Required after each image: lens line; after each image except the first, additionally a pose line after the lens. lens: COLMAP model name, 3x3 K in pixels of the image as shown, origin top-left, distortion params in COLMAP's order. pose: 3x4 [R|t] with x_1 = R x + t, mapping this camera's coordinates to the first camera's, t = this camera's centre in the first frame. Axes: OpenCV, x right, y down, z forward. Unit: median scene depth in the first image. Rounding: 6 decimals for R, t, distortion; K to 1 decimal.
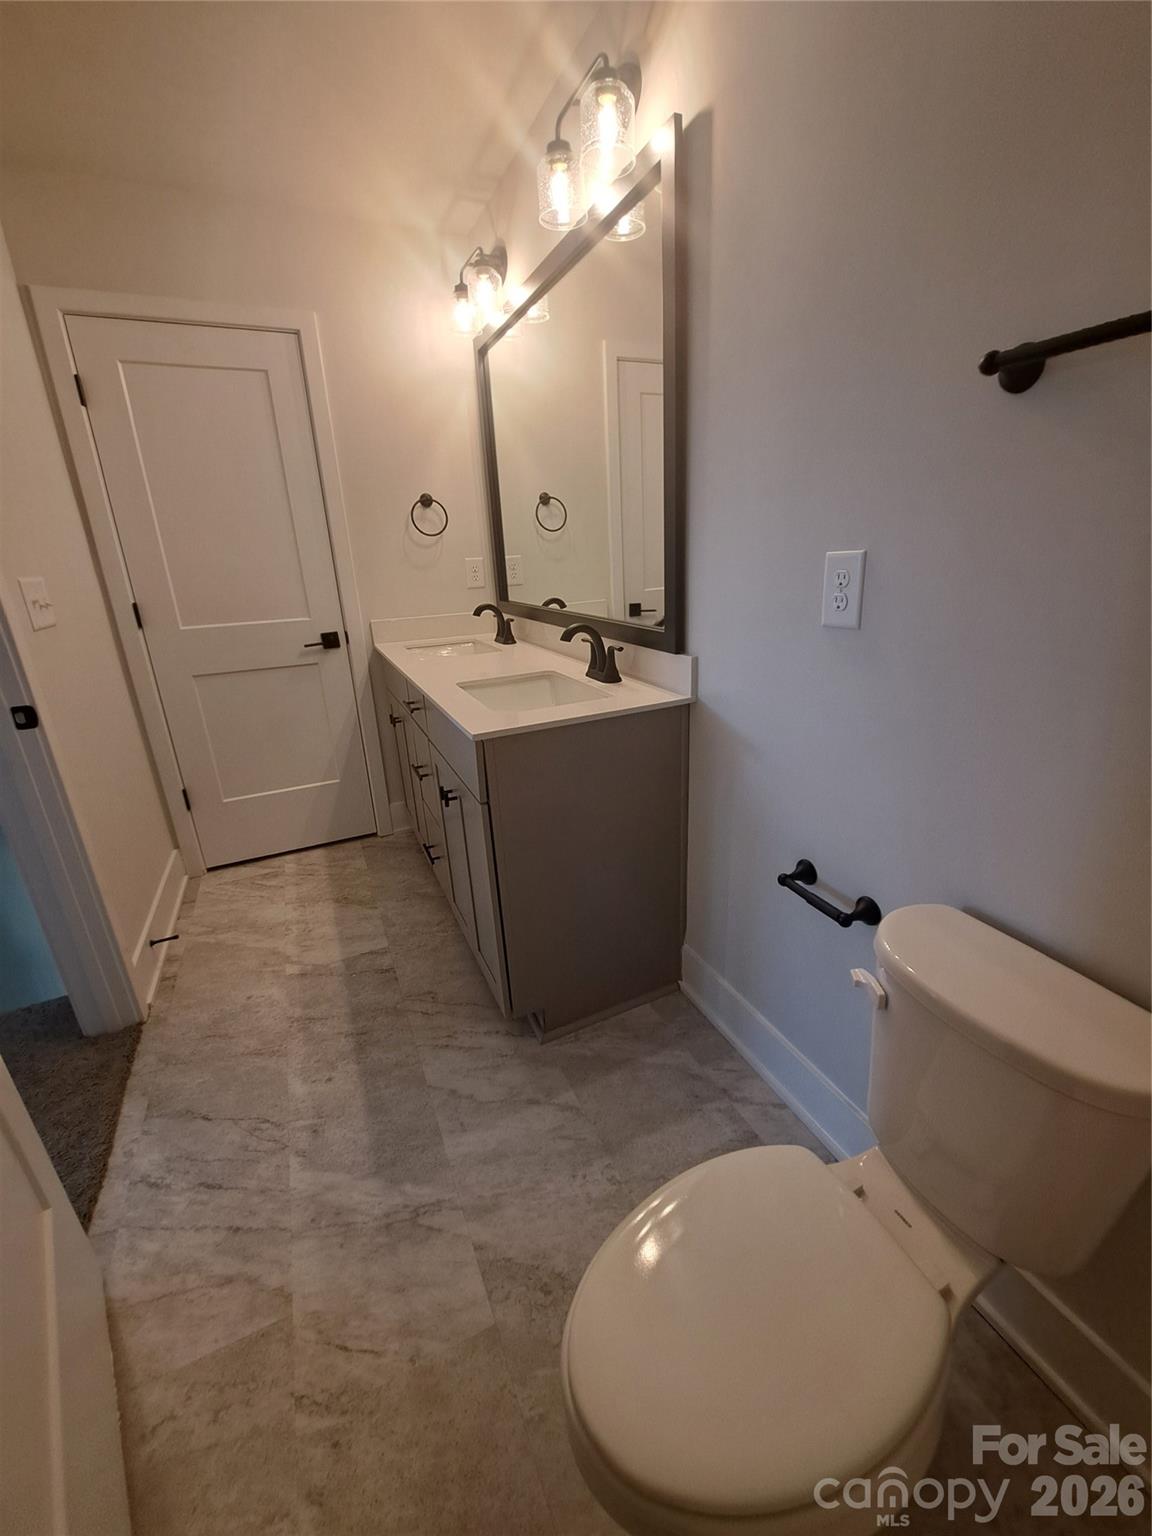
lens RADIAL K [[607.4, 0, 585.1], [0, 607.4, 750.5], [0, 0, 1]] dist [-0.018145, 0.000404]
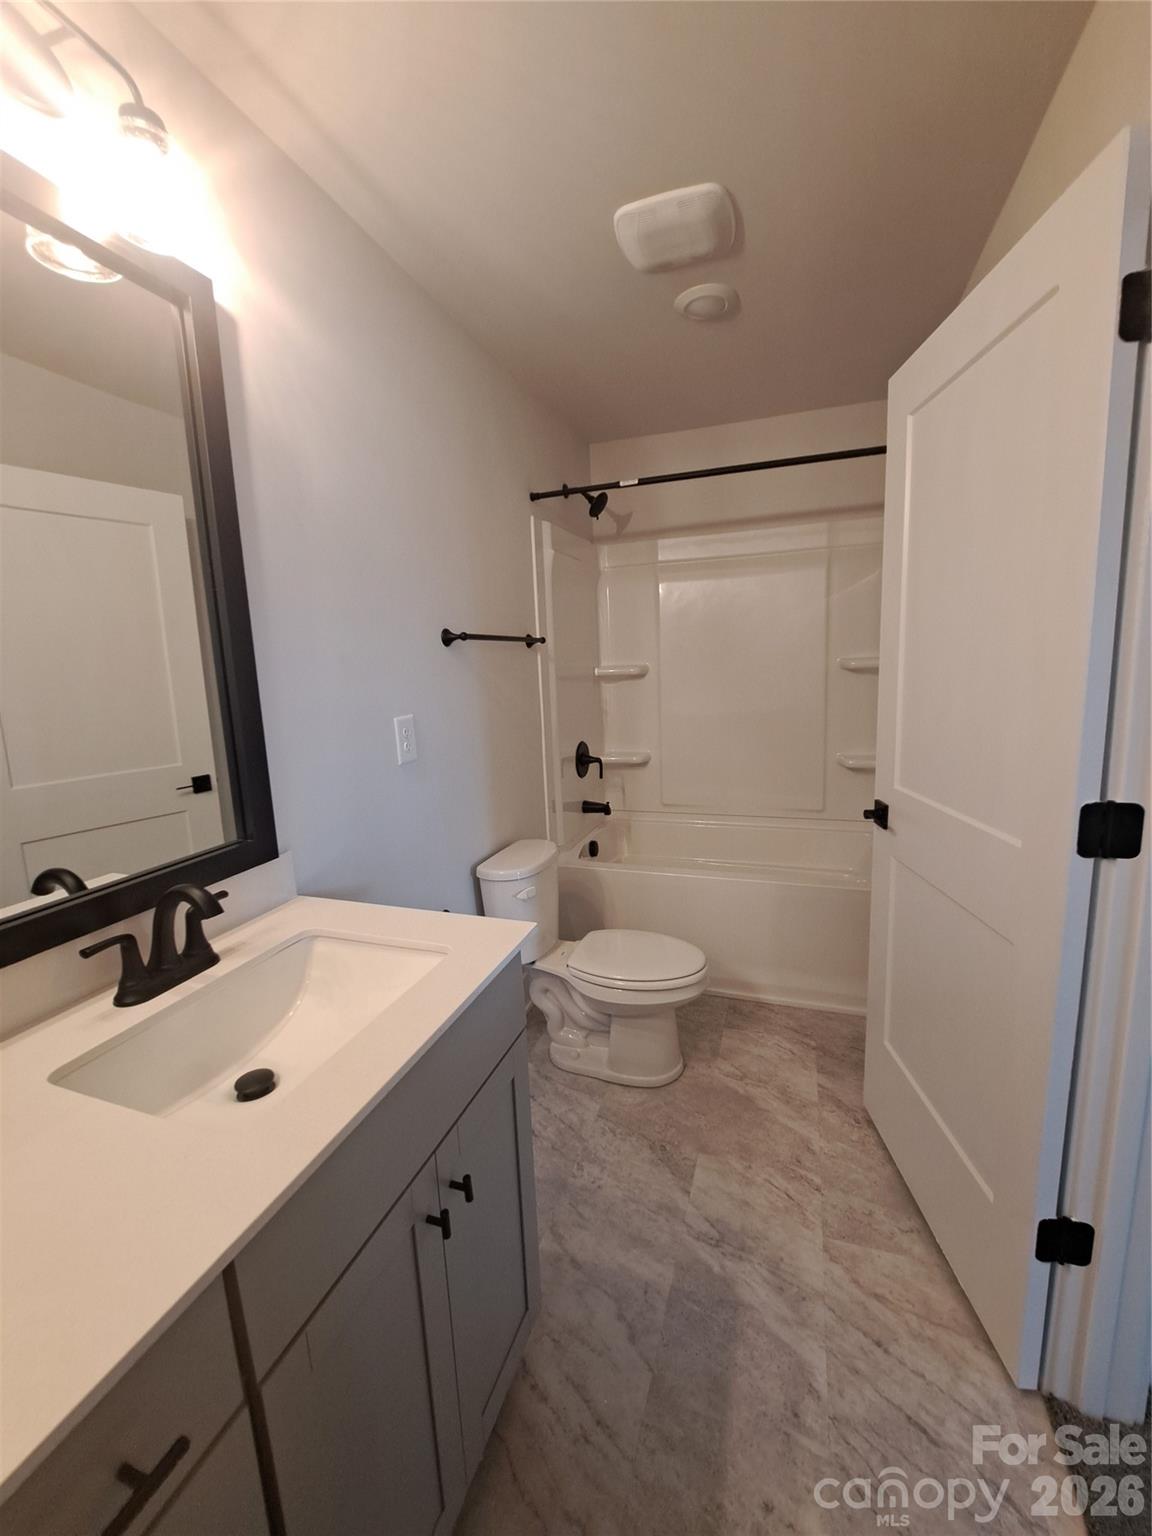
lens RADIAL K [[607.4, 0, 585.1], [0, 607.4, 750.5], [0, 0, 1]] dist [-0.018145, 0.000404]
pose [[-0.706250, -0.039064, 0.706884, -0.869861], [0.291005, 0.894208, 0.340160, -0.546443], [-0.645389, 0.445945, -0.620167, 1.437886]]
